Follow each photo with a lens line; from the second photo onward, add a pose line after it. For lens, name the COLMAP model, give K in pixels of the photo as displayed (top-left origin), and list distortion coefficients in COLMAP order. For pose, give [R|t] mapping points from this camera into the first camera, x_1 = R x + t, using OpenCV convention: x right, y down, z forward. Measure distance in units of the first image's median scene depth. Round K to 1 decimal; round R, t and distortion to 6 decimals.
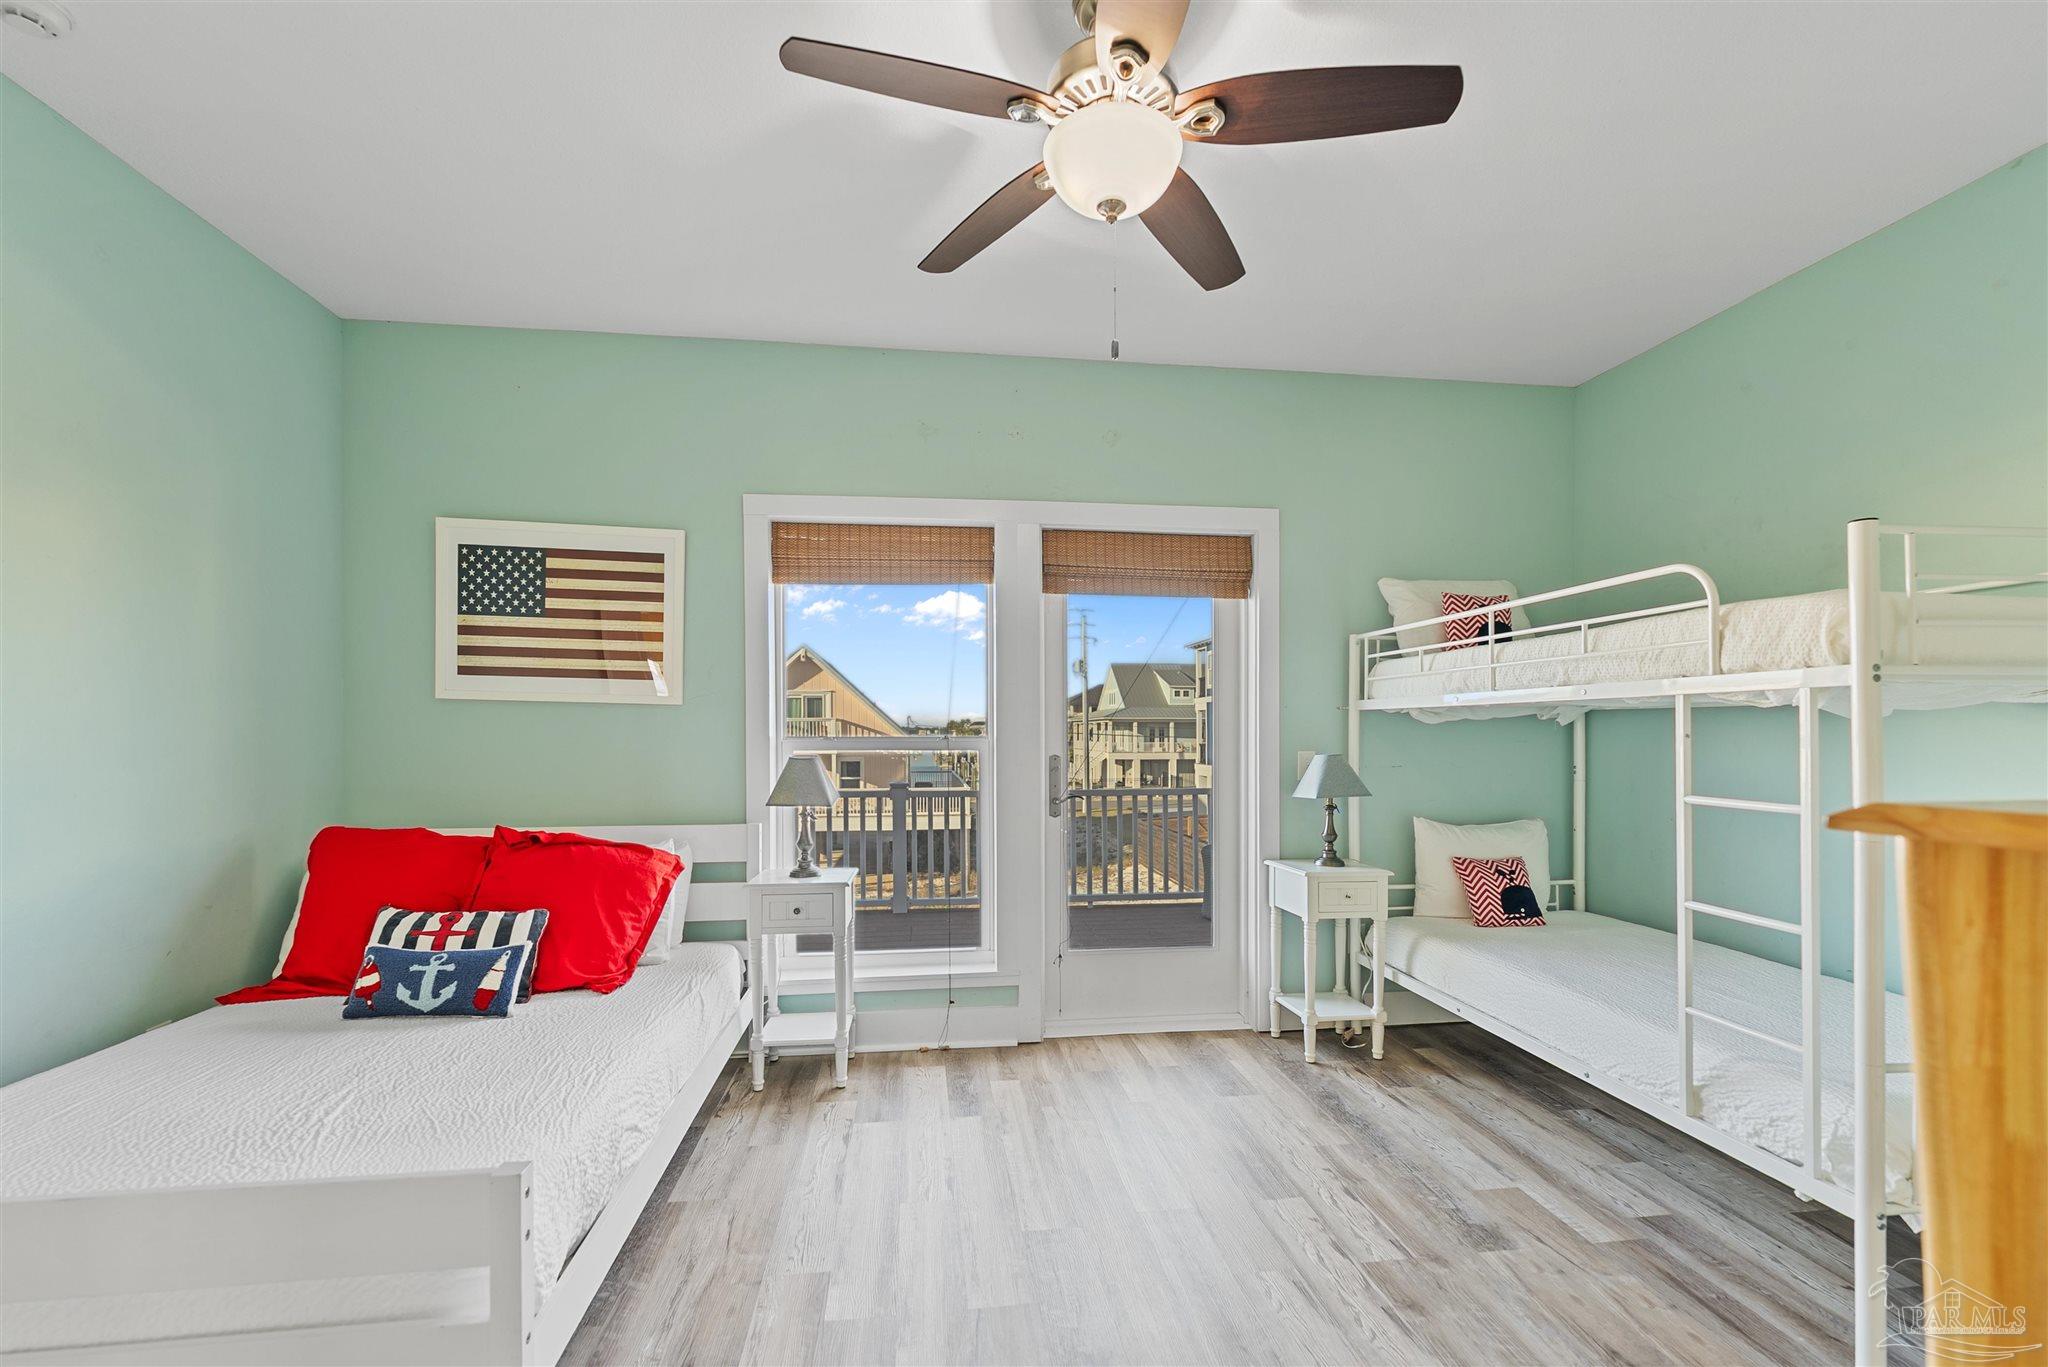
lens RADIAL K [[839.5, 0, 1026.5], [0, 839.5, 725.1], [0, 0, 1]] dist [-0.001279, -0.000139]
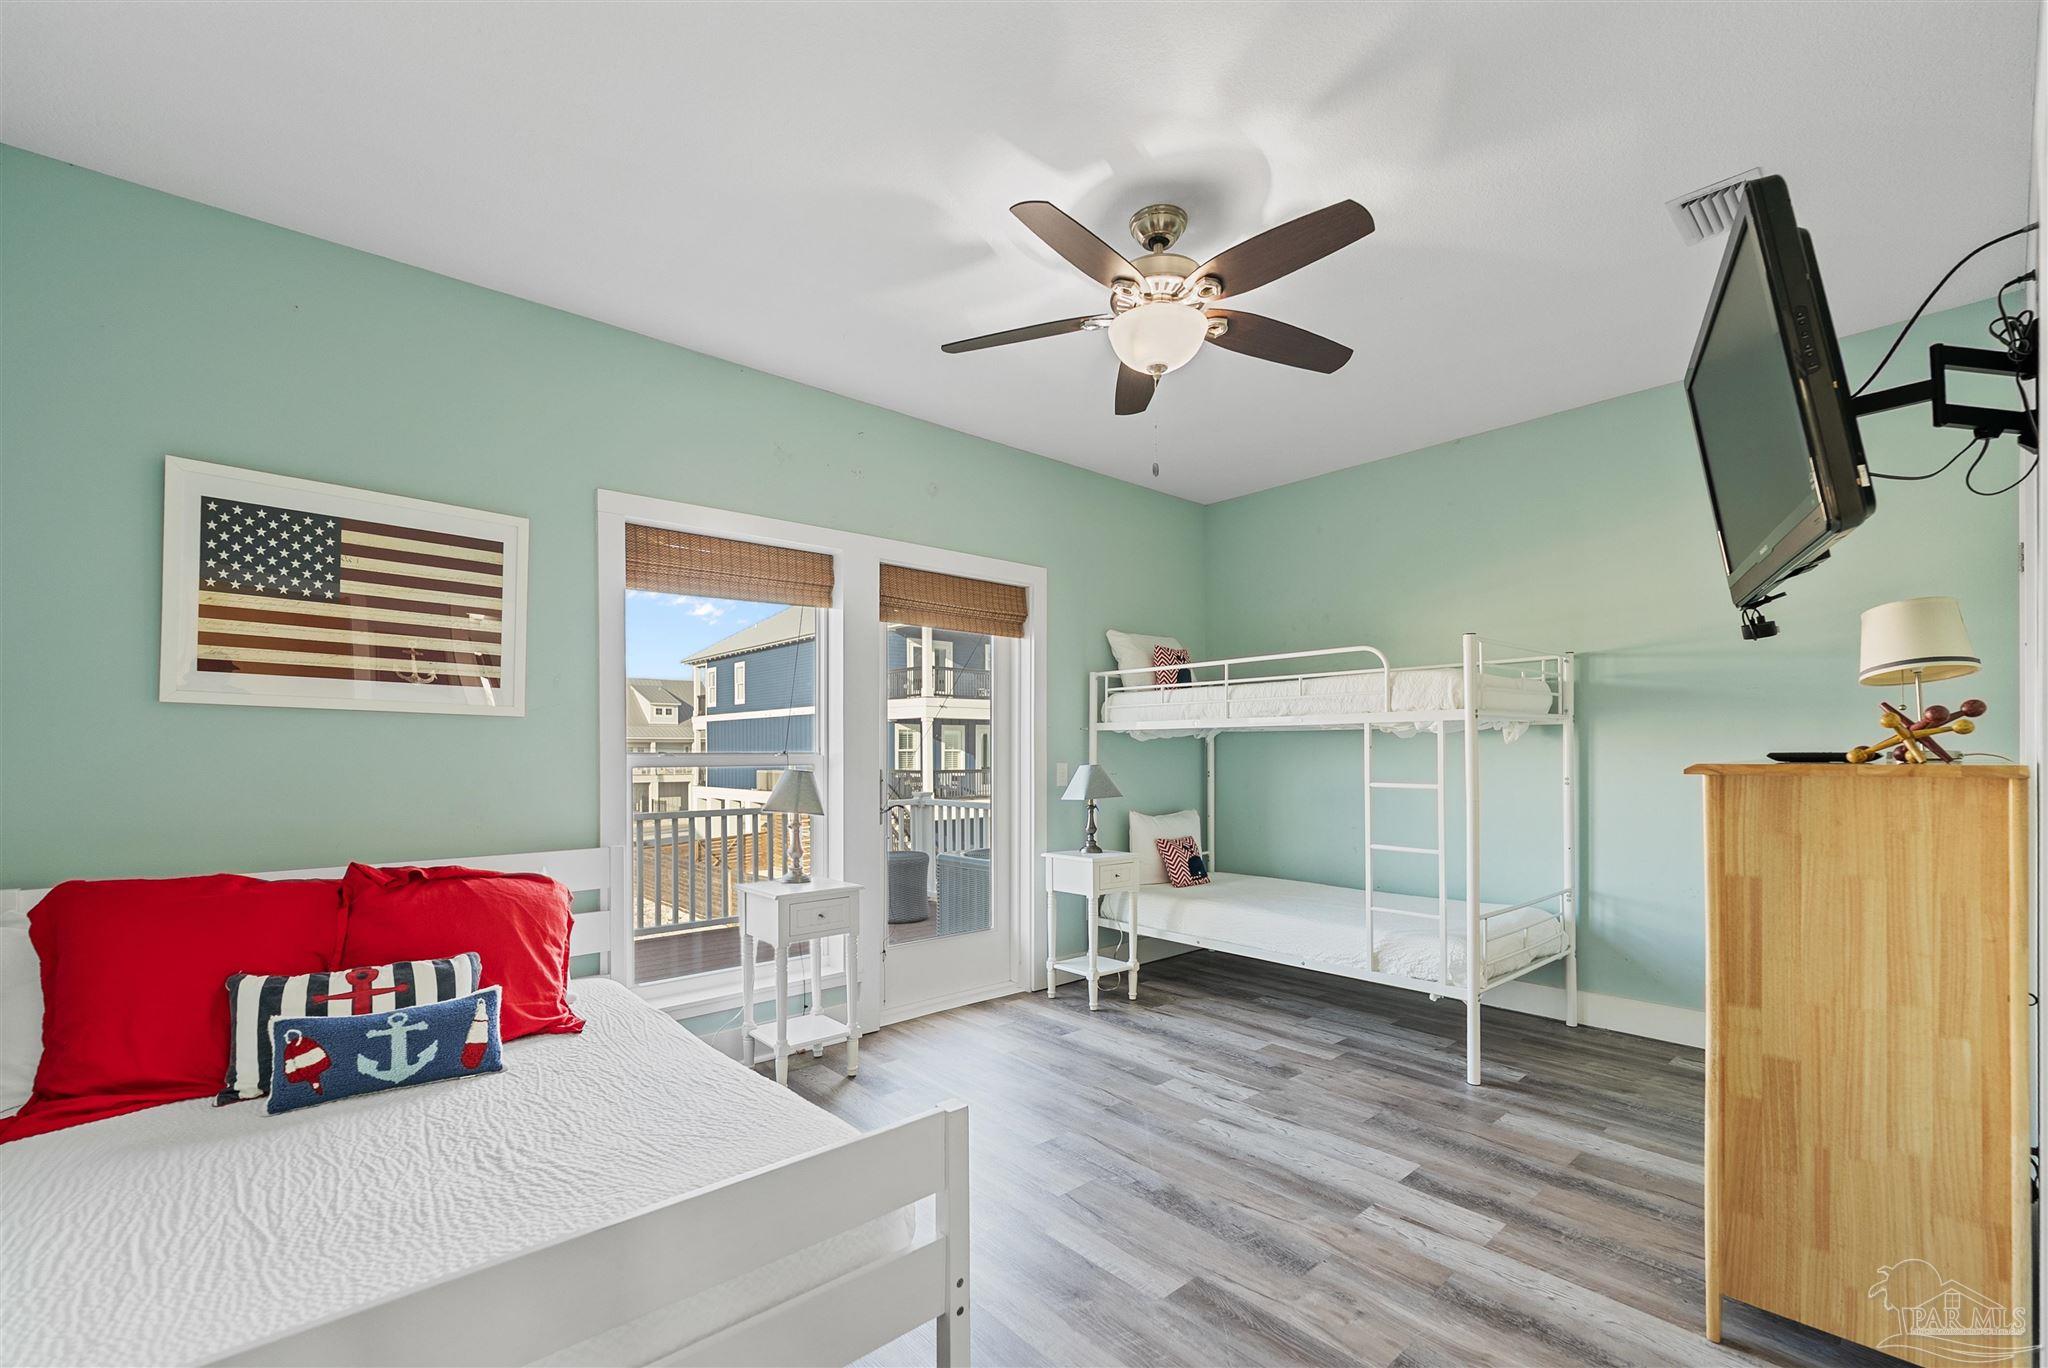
lens RADIAL K [[843.8, 0, 1021.3], [0, 843.8, 738.7], [0, 0, 1]] dist [0.001206, -0.000038]
pose [[0.835949, 0.004455, 0.548790, -0.474592], [-0.000199, 0.999969, -0.007814, 0.005828], [-0.548808, 0.006422, 0.835924, -0.026916]]
